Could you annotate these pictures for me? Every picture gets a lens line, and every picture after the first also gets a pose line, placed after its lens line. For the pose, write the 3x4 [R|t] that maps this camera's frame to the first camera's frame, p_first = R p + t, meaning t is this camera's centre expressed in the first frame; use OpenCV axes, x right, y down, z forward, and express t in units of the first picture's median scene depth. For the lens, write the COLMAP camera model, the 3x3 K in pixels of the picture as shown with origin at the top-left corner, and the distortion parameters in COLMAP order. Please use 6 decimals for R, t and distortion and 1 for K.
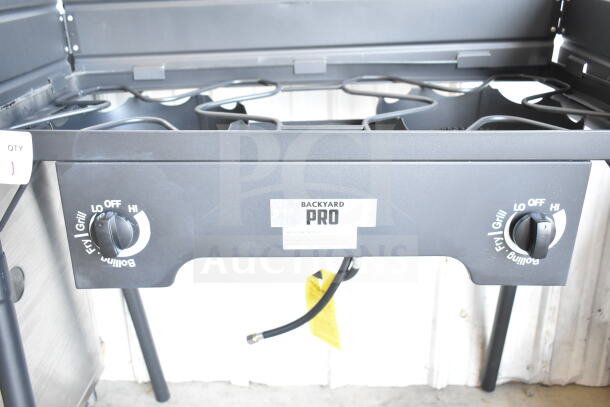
lens RADIAL K [[557.7, 0, 306.0], [0, 557.7, 199.8], [0, 0, 1]] dist [-0.029777, 0.000000]
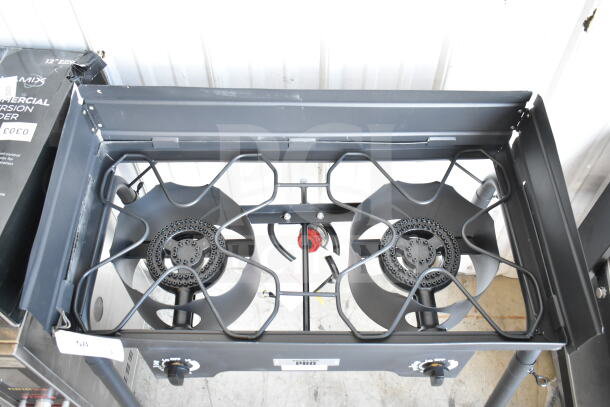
lens RADIAL K [[557.7, 0, 303.7], [0, 557.7, 208.8], [0, 0, 1]] dist [-0.029777, 0.000000]
pose [[0.999955, 0.006485, -0.006953, 0.023658], [-0.001634, 0.837632, 0.546232, -0.920124], [0.009366, -0.546196, 0.837605, -0.077494]]
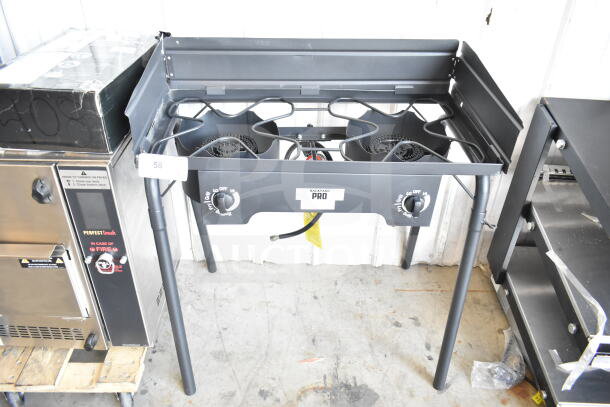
lens RADIAL K [[481.5, 0, 305.7], [0, 481.5, 205.0], [0, 0, 1]] dist [-0.015605, 0.004814]
pose [[0.998618, 0.018171, 0.049305, -0.088109], [-0.028355, 0.976314, 0.214490, -0.255245], [-0.044240, -0.215592, 0.975481, -0.639280]]
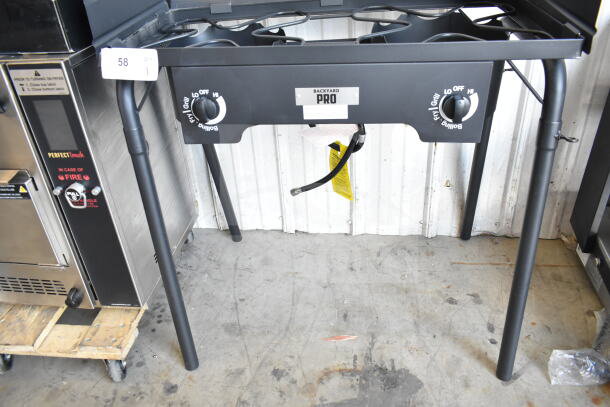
lens RADIAL K [[481.5, 0, 303.8], [0, 481.5, 203.3], [0, 0, 1]] dist [-0.015605, 0.004814]
pose [[0.993948, 0.013919, -0.108966, 0.092978], [0.005812, 0.983887, 0.178694, 0.061008], [0.109698, -0.178246, 0.977852, -0.356828]]
